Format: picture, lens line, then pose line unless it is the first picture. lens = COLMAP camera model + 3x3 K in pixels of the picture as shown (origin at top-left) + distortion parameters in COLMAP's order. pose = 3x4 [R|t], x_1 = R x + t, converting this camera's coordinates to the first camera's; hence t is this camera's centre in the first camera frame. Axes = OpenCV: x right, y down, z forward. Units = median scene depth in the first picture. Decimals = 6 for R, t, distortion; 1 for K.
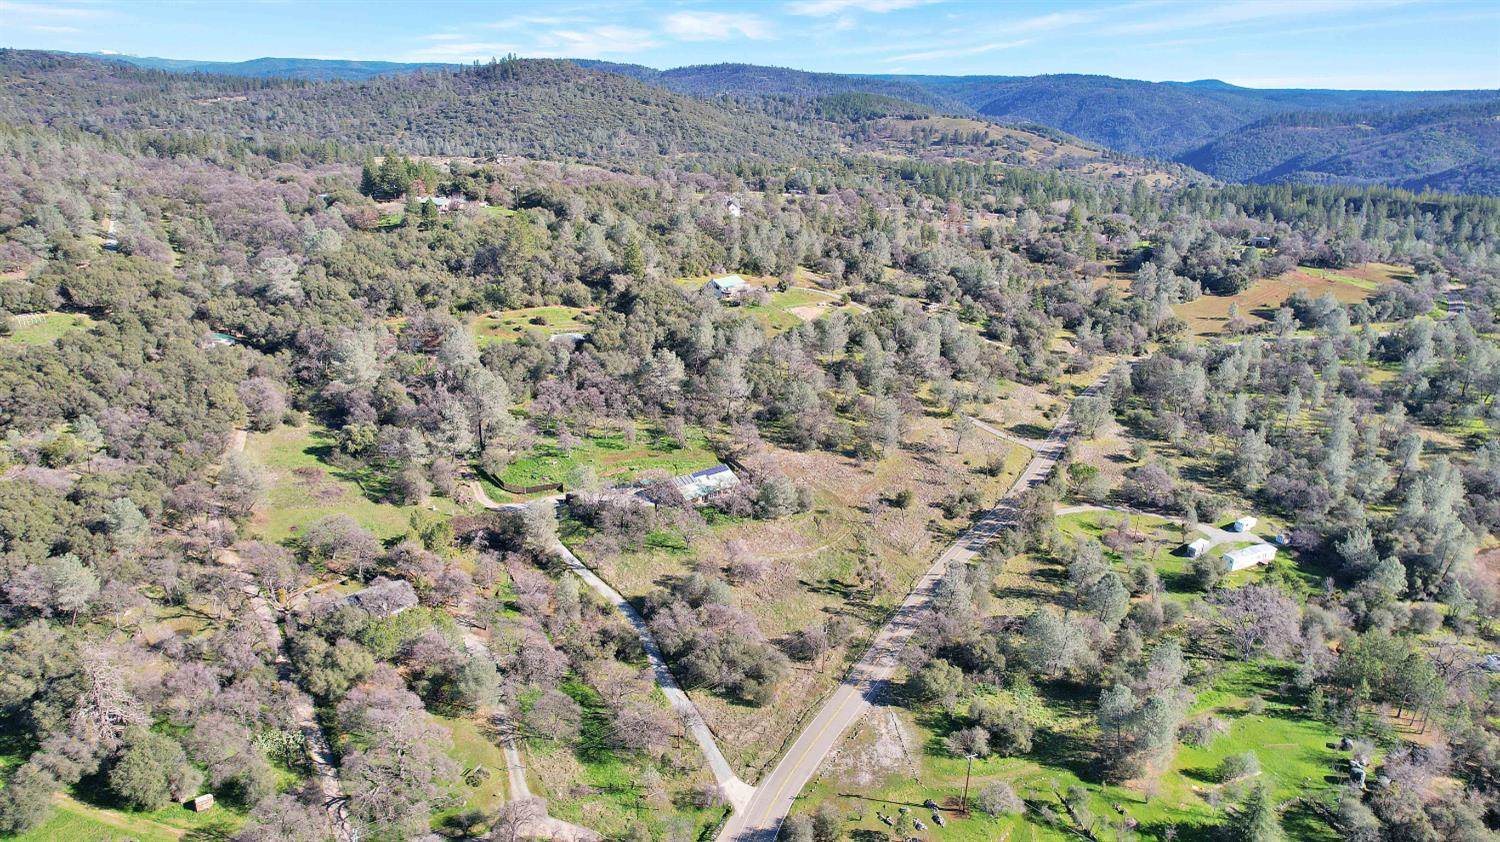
lens RADIAL K [[994.5, 0, 749.7], [0, 994.5, 420.9], [0, 0, 1]] dist [-0.028314, 0.008341]
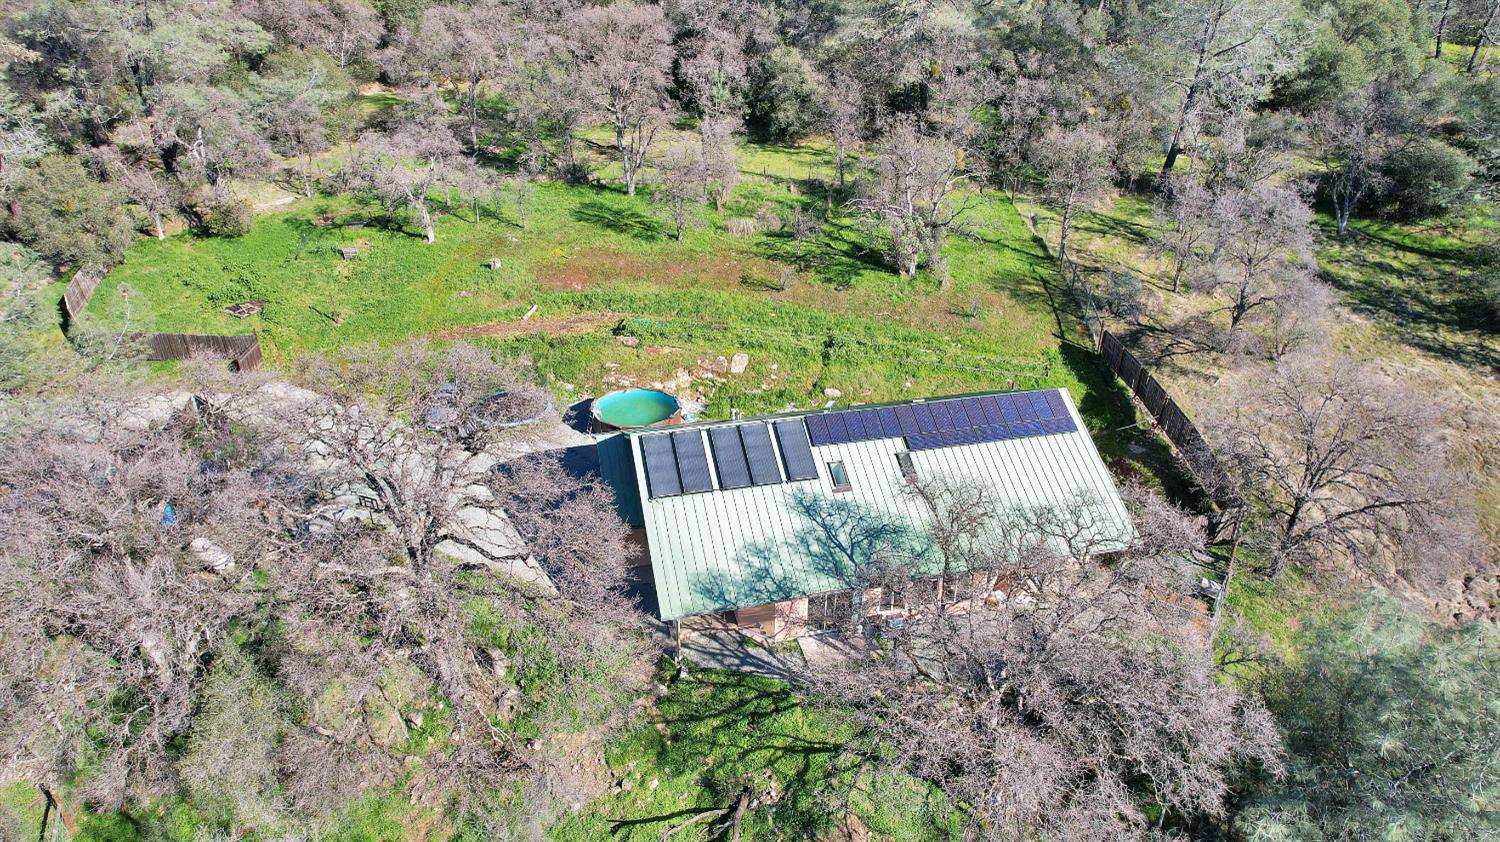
lens RADIAL K [[994.5, 0, 749.5], [0, 994.5, 421.5], [0, 0, 1]] dist [-0.028314, 0.008341]
pose [[0.891969, 0.196218, -0.407296, -0.003924], [-0.137699, 0.976012, 0.168643, 0.027313], [0.430617, -0.094340, 0.897591, 0.784838]]
